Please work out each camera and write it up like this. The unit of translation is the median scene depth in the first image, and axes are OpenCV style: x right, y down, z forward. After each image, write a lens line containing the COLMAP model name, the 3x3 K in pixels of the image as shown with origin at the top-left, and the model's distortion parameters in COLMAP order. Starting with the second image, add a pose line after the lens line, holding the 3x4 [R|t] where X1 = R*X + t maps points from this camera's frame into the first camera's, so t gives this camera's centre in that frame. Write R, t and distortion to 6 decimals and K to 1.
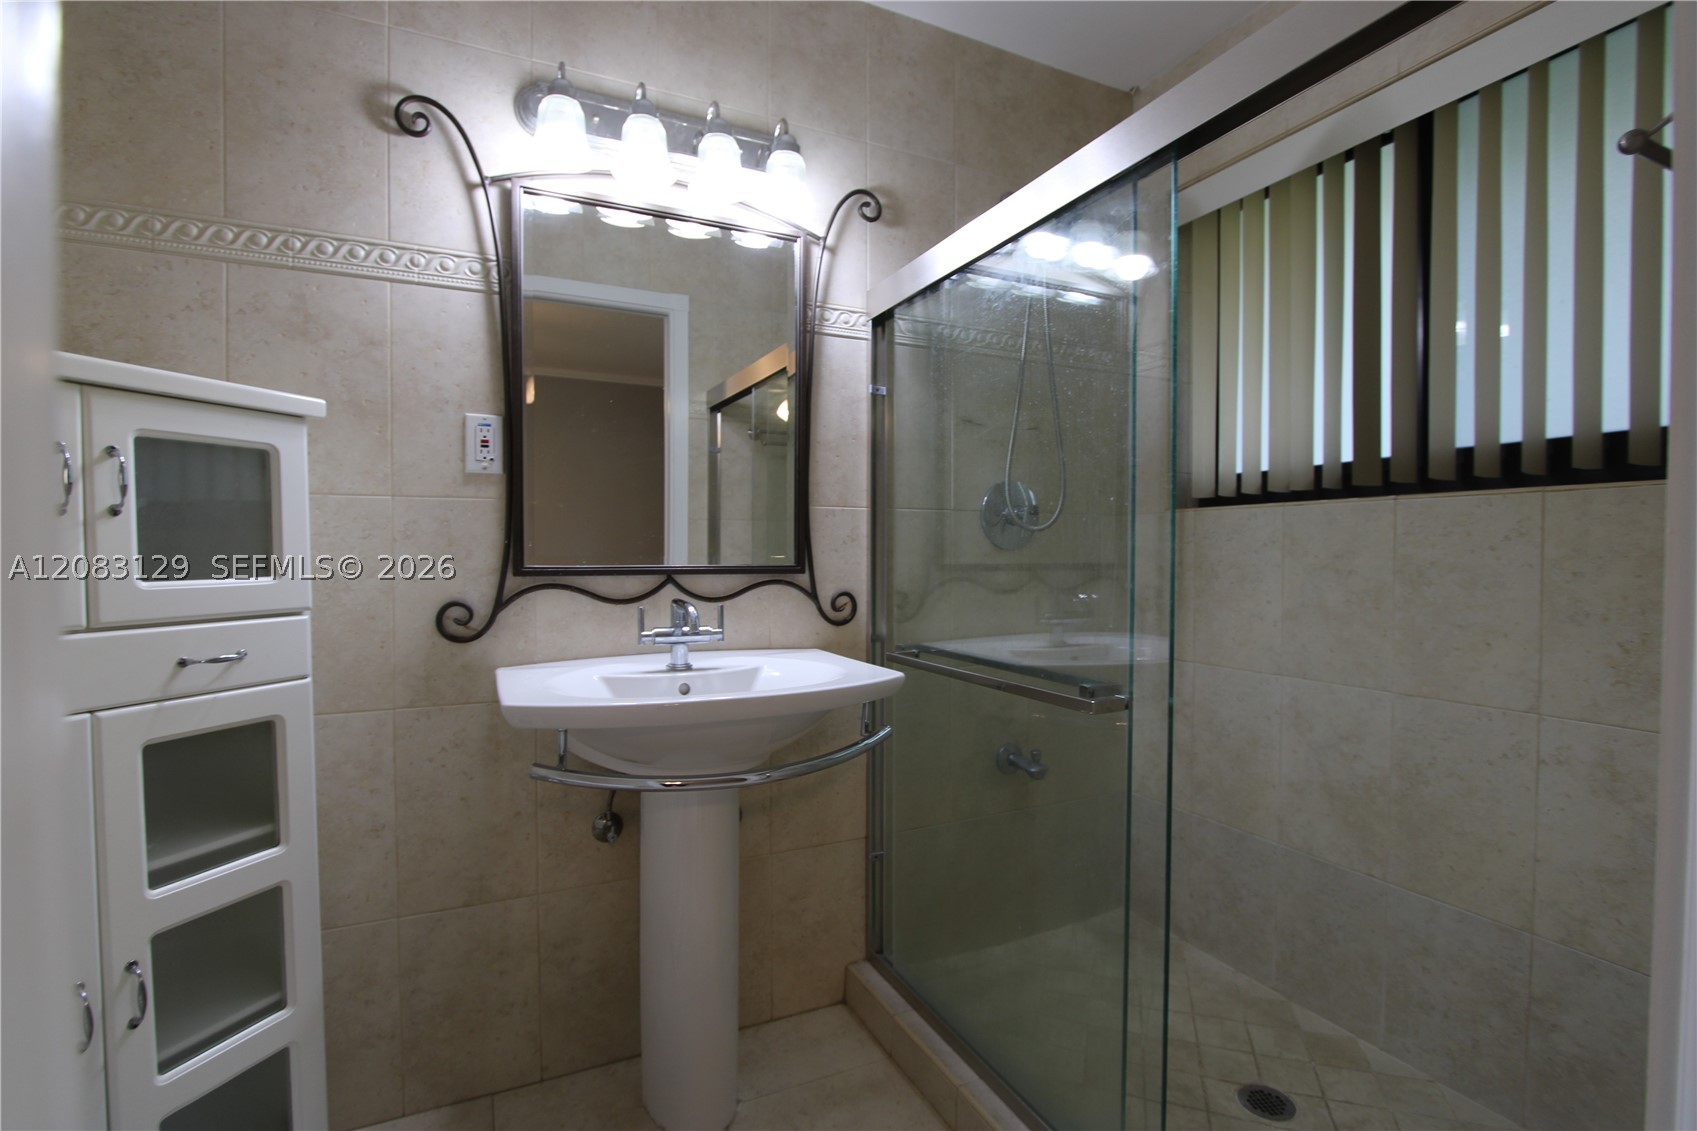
lens RADIAL K [[781.9, 0, 845.1], [0, 781.9, 573.4], [0, 0, 1]] dist [-0.023763, 0.004467]
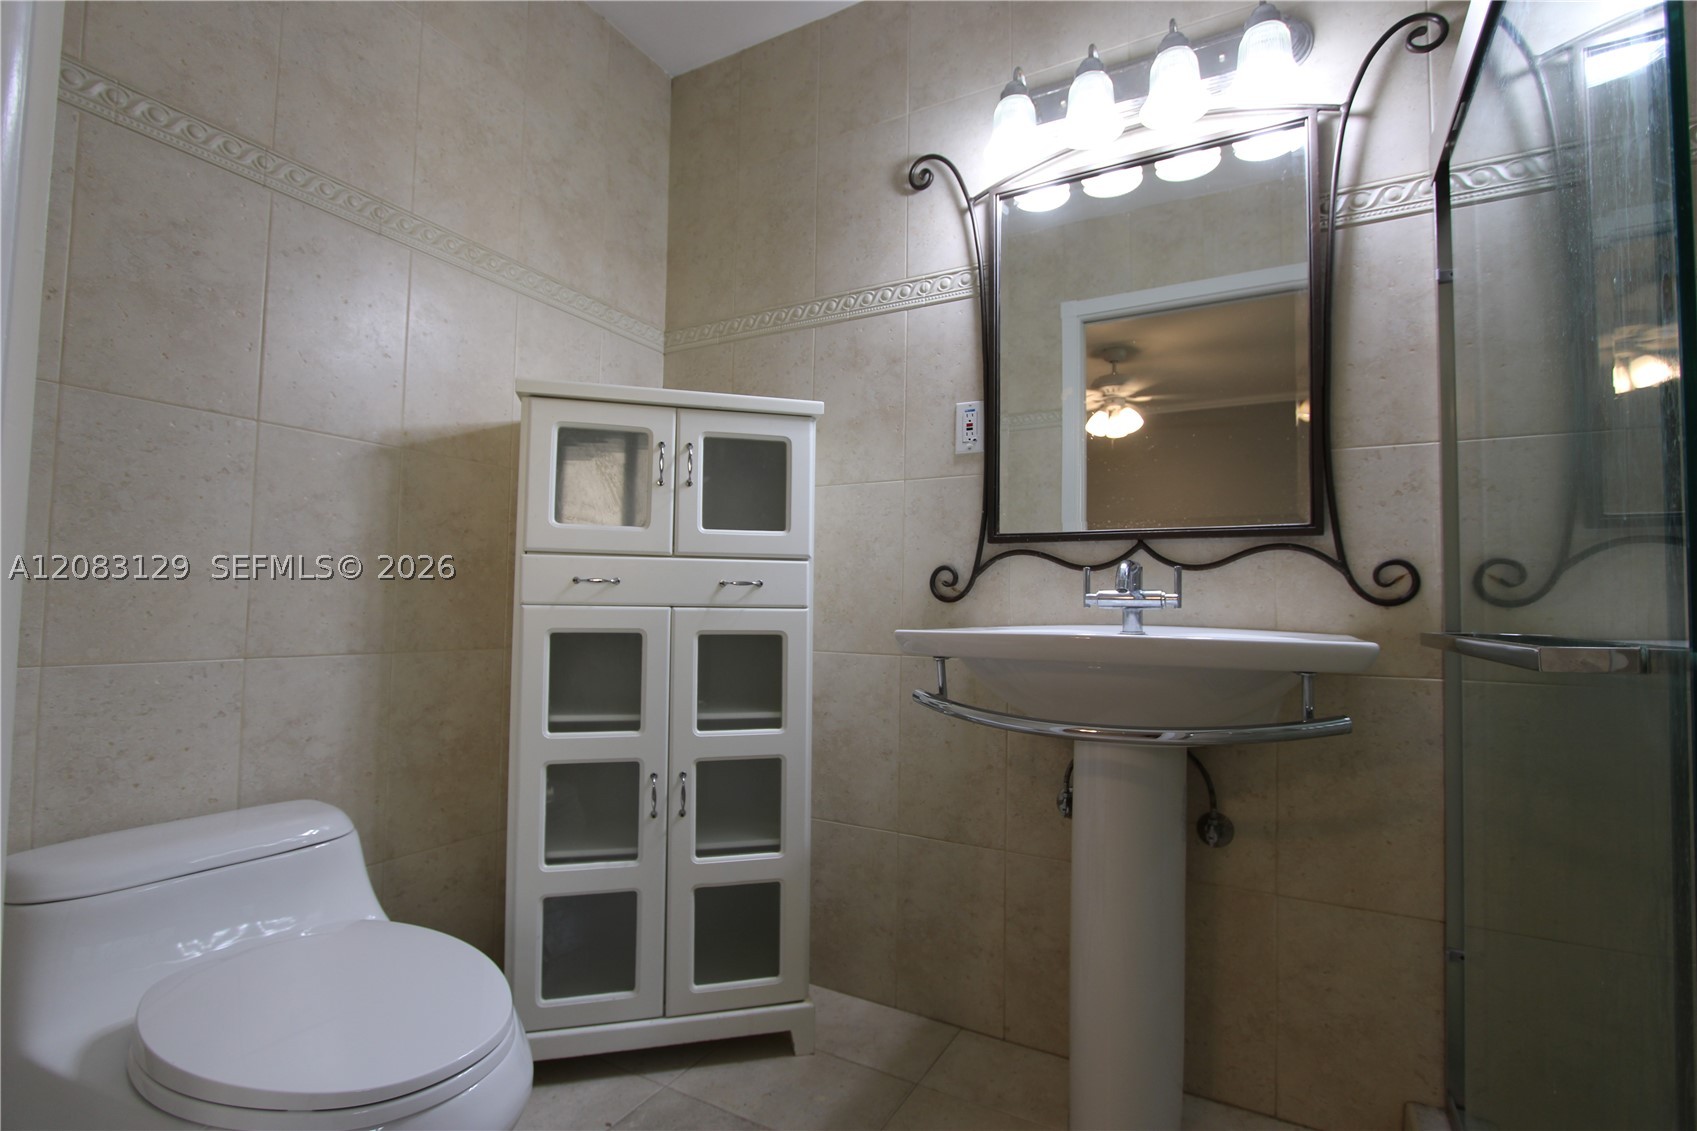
lens RADIAL K [[781.9, 0, 845.1], [0, 781.9, 573.4], [0, 0, 1]] dist [-0.023763, 0.004467]
pose [[0.575841, -0.027224, -0.817108, 0.354984], [-0.038724, 0.997415, -0.060522, 0.121449], [0.816644, 0.066493, 0.573299, 0.215638]]
